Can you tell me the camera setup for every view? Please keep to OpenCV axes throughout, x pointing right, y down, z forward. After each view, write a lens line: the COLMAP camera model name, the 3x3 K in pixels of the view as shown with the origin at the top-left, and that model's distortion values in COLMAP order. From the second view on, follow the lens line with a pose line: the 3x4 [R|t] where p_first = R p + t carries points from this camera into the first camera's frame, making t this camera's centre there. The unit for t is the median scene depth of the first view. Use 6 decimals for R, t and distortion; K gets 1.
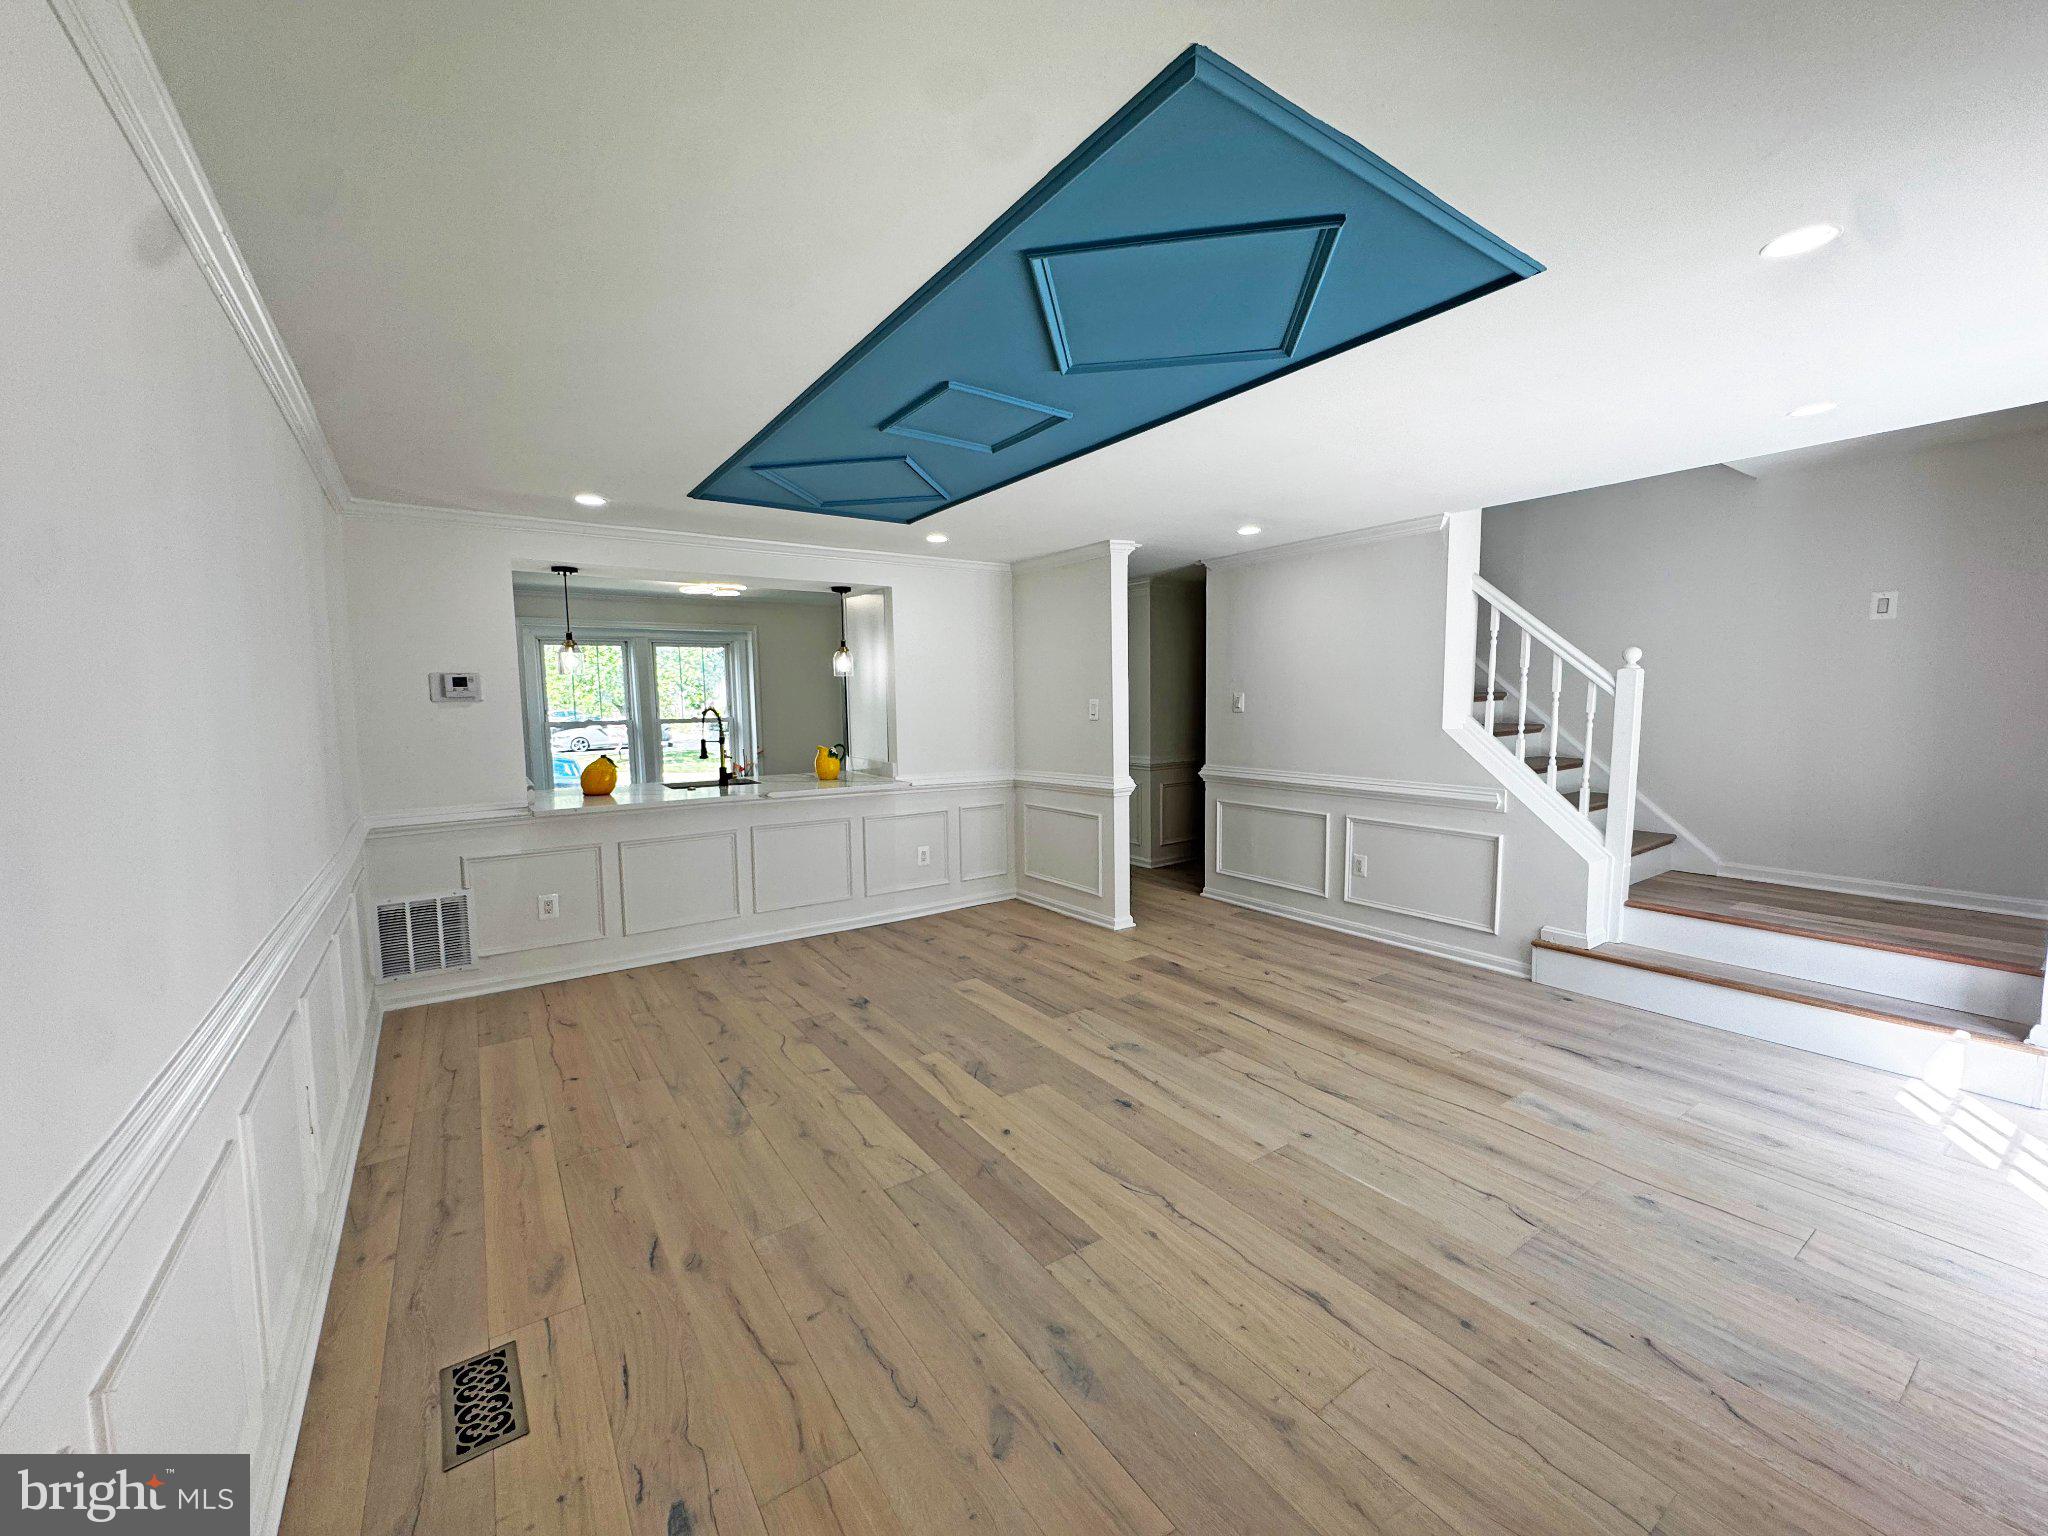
lens RADIAL K [[819.4, 0, 1023.9], [0, 819.4, 769.6], [0, 0, 1]] dist [-0.003233, -0.000283]
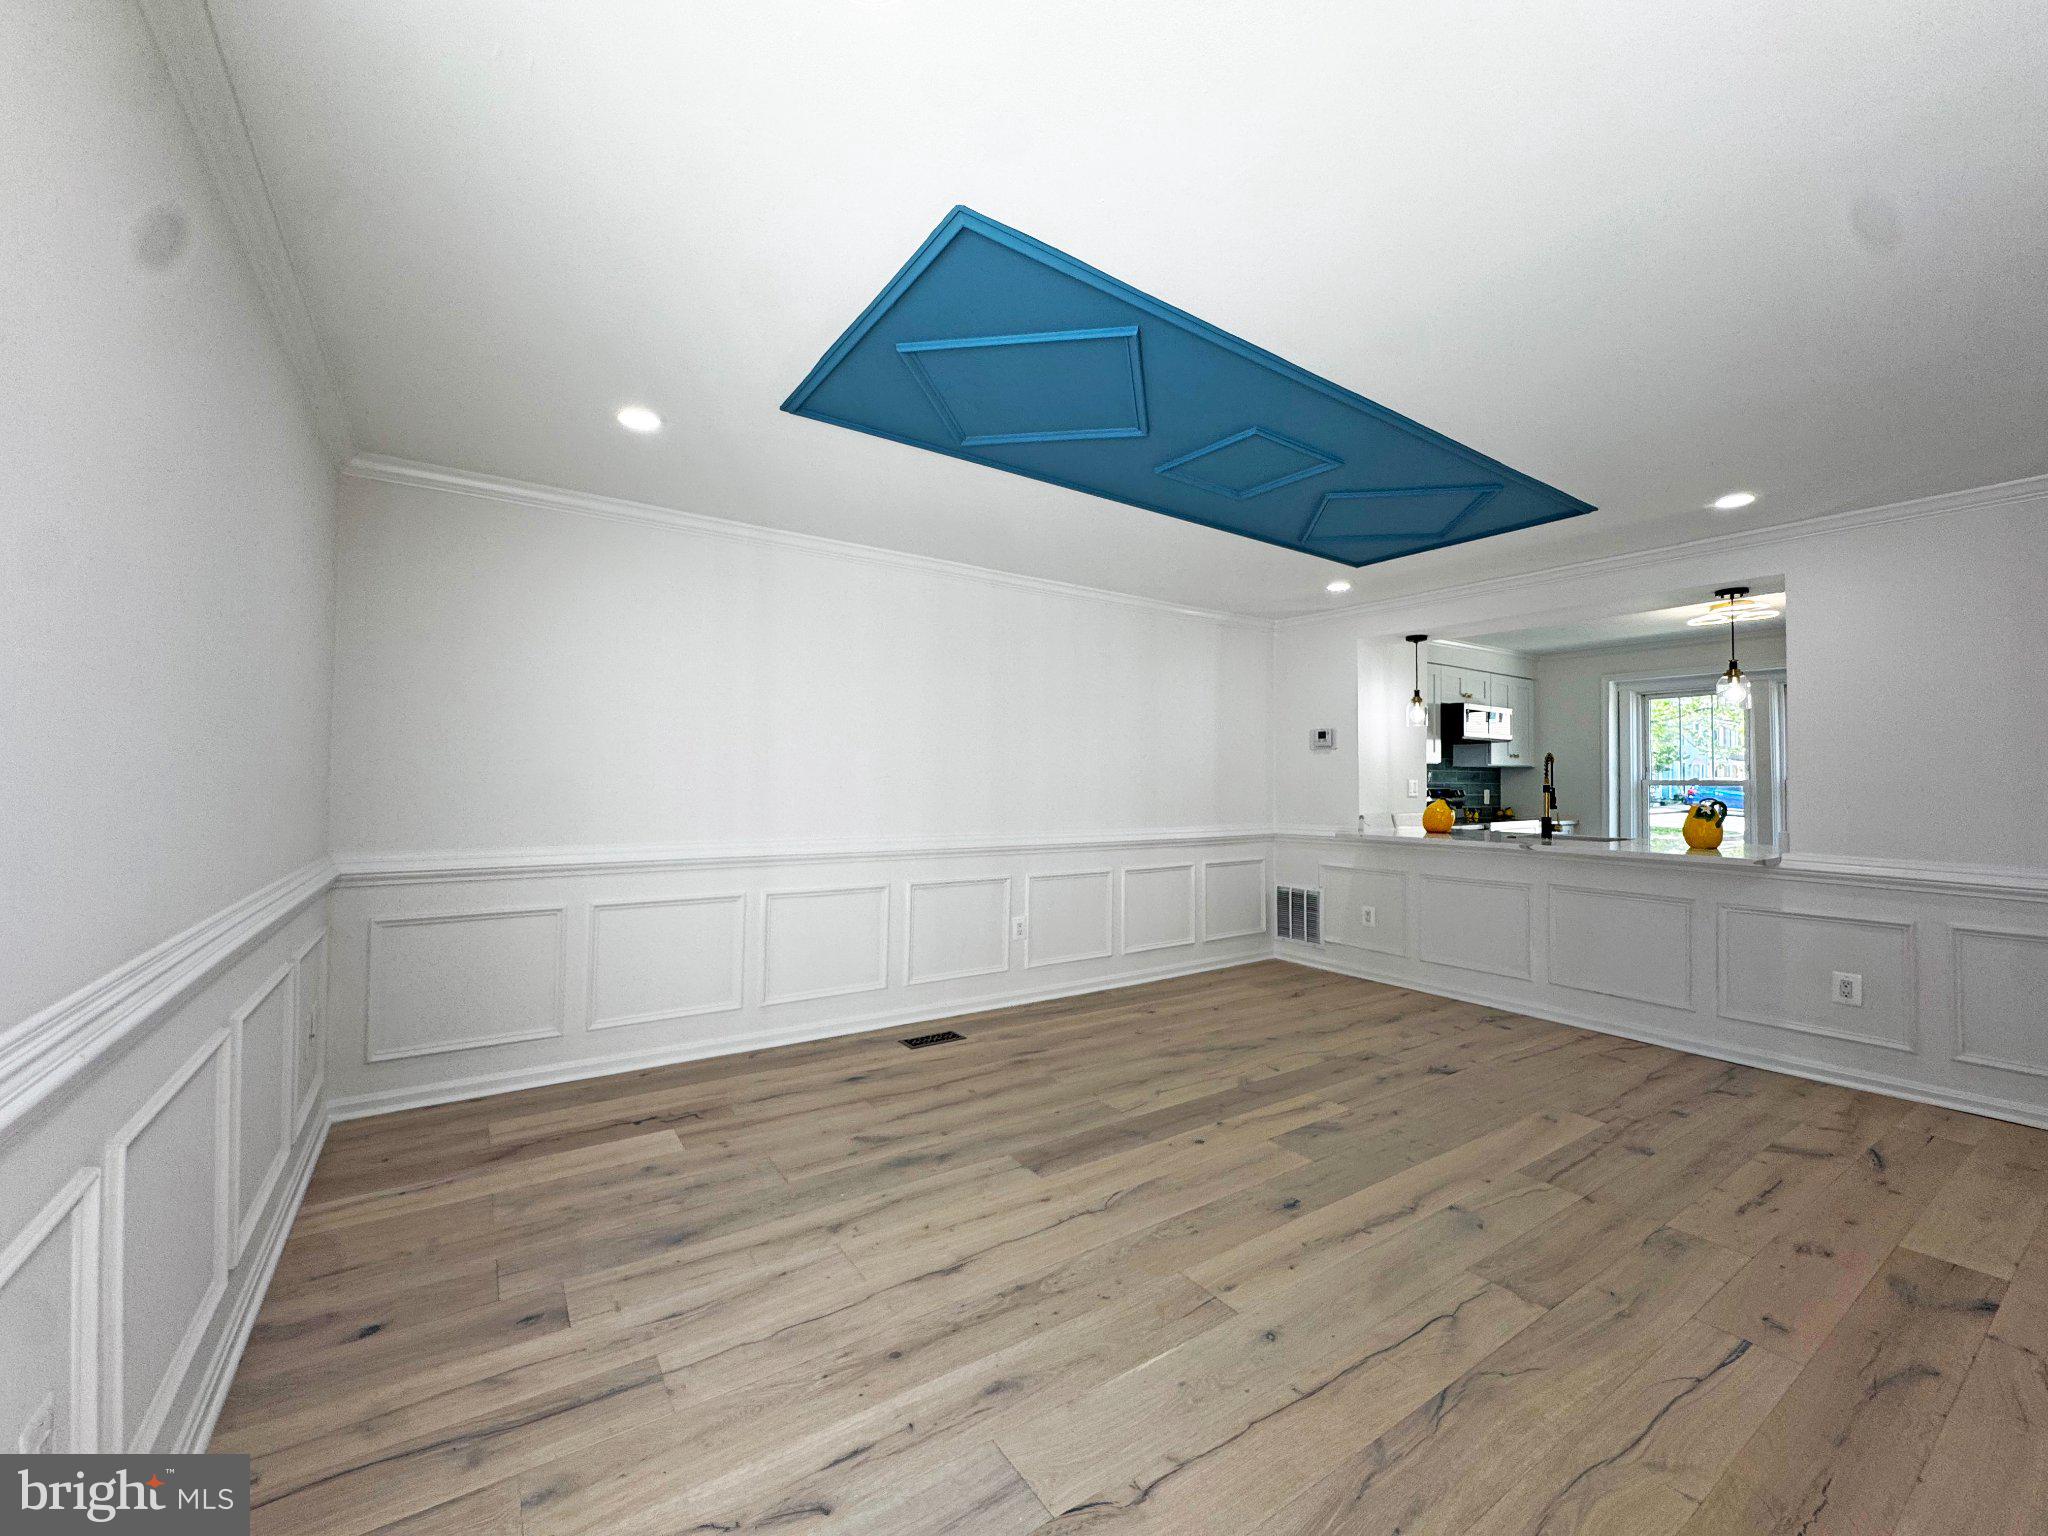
lens RADIAL K [[819.4, 0, 1019.6], [0, 819.4, 771.7], [0, 0, 1]] dist [-0.003233, -0.000283]
pose [[-0.014834, -0.002110, -0.999888, 0.718687], [-0.093941, 0.995577, -0.000707, 0.002961], [0.995467, 0.093920, -0.014967, 0.534323]]
